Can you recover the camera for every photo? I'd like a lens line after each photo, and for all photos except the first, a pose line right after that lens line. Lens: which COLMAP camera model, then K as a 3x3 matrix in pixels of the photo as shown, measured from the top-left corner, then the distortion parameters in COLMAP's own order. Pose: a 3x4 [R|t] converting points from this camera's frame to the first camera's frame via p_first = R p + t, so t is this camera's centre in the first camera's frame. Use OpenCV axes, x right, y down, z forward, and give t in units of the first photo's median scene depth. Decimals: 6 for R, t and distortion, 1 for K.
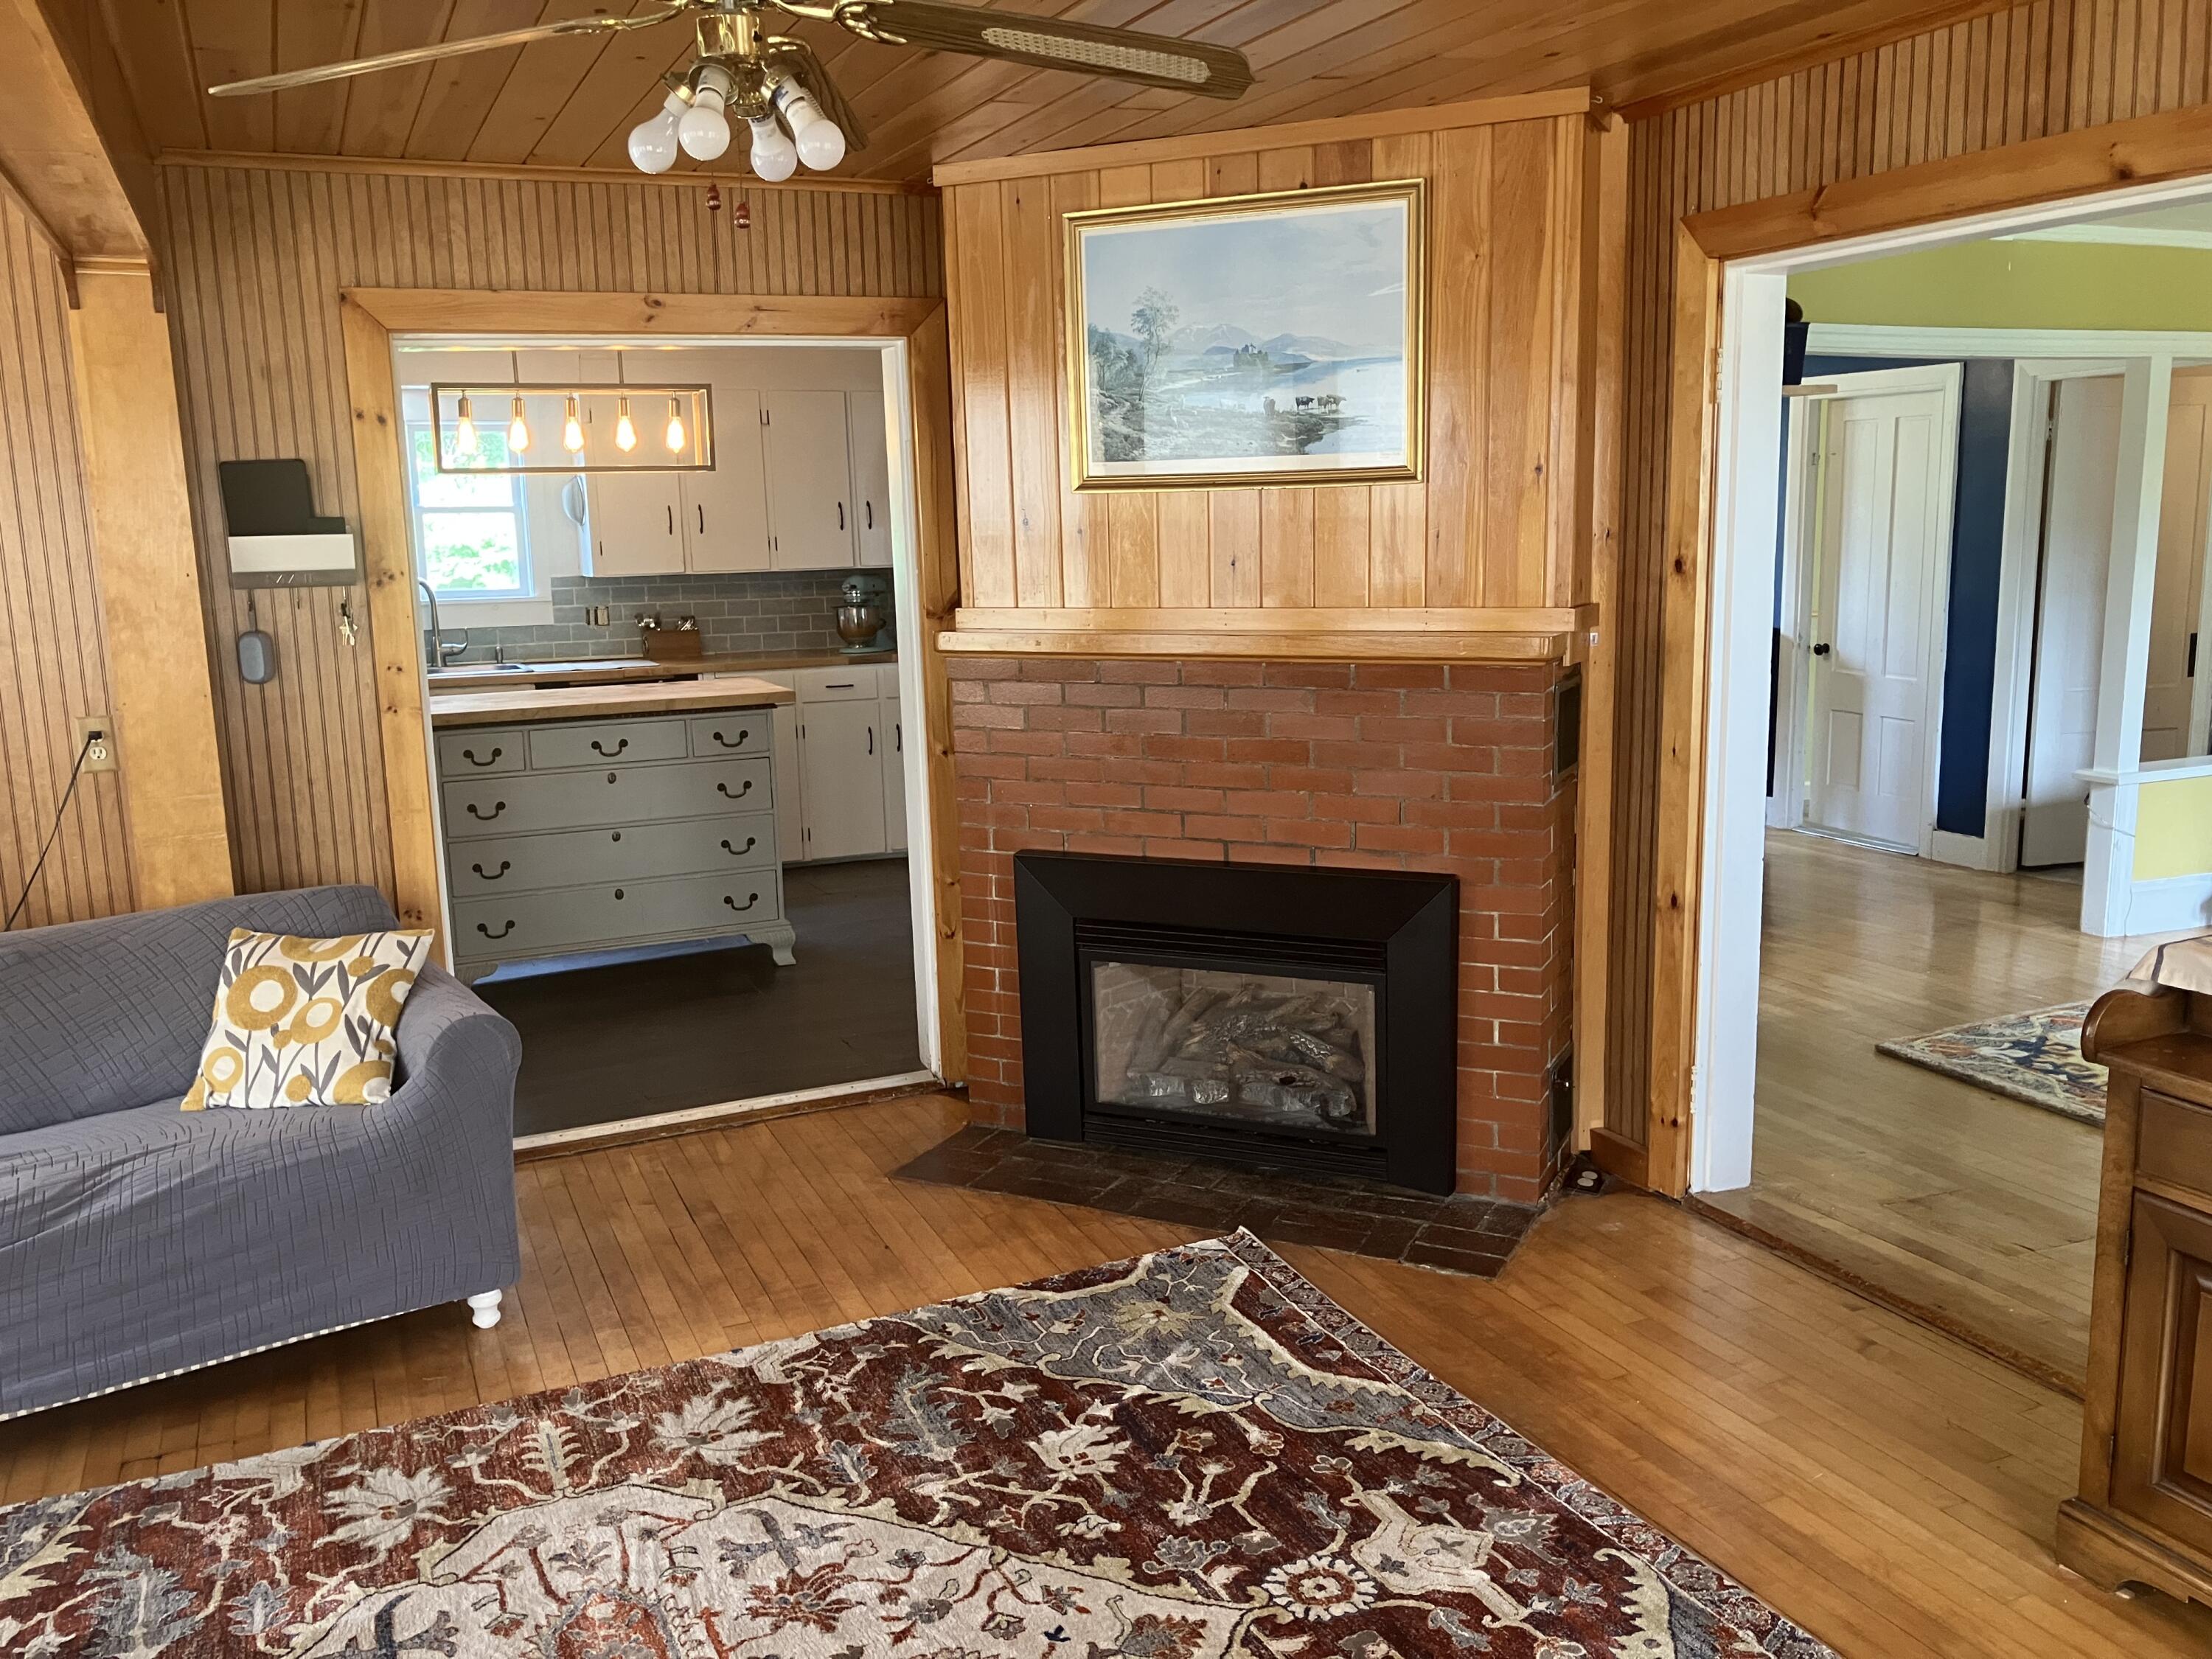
lens RADIAL K [[1820.5, 0, 1104.4], [0, 1820.5, 844.1], [0, 0, 1]] dist [0.032491, -0.037528]
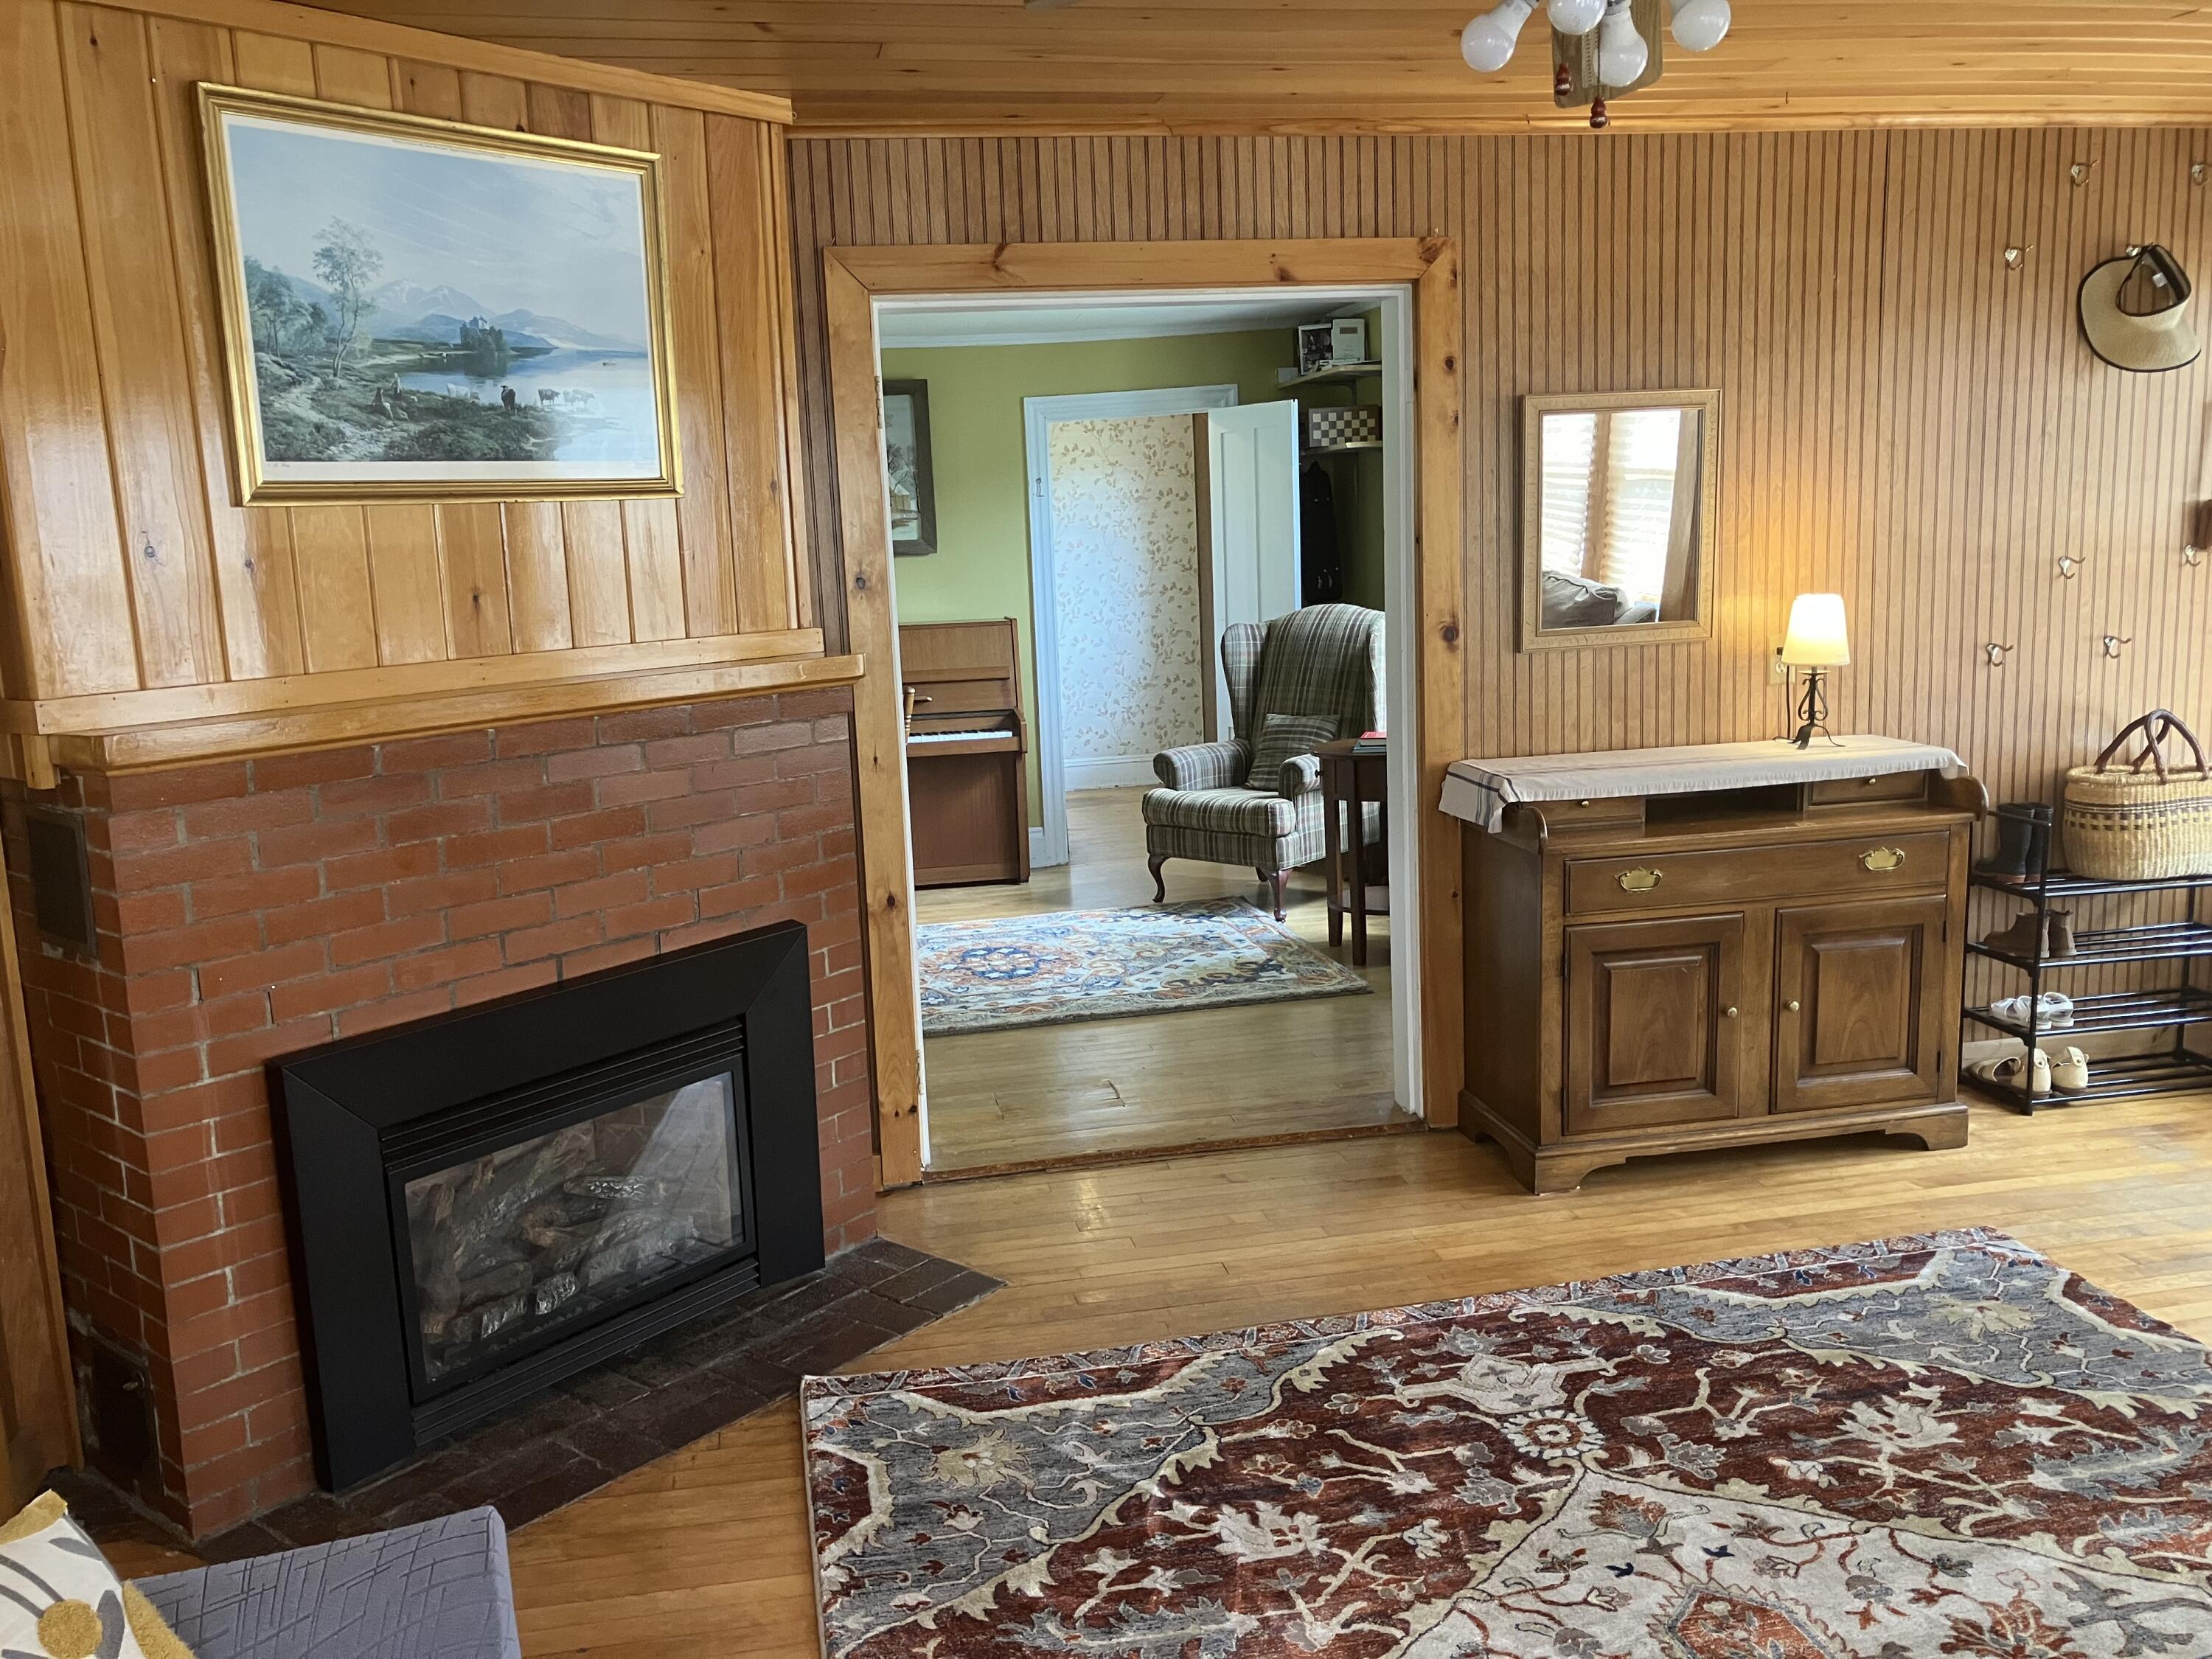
lens RADIAL K [[1845.4, 0, 1091.9], [0, 1845.4, 835.8], [0, 0, 1]] dist [0.008905, -0.005209]
pose [[0.232191, -0.152003, 0.960720, -0.682652], [0.213604, 0.971571, 0.102095, -0.089732], [-0.948926, 0.181508, 0.258058, 0.626510]]
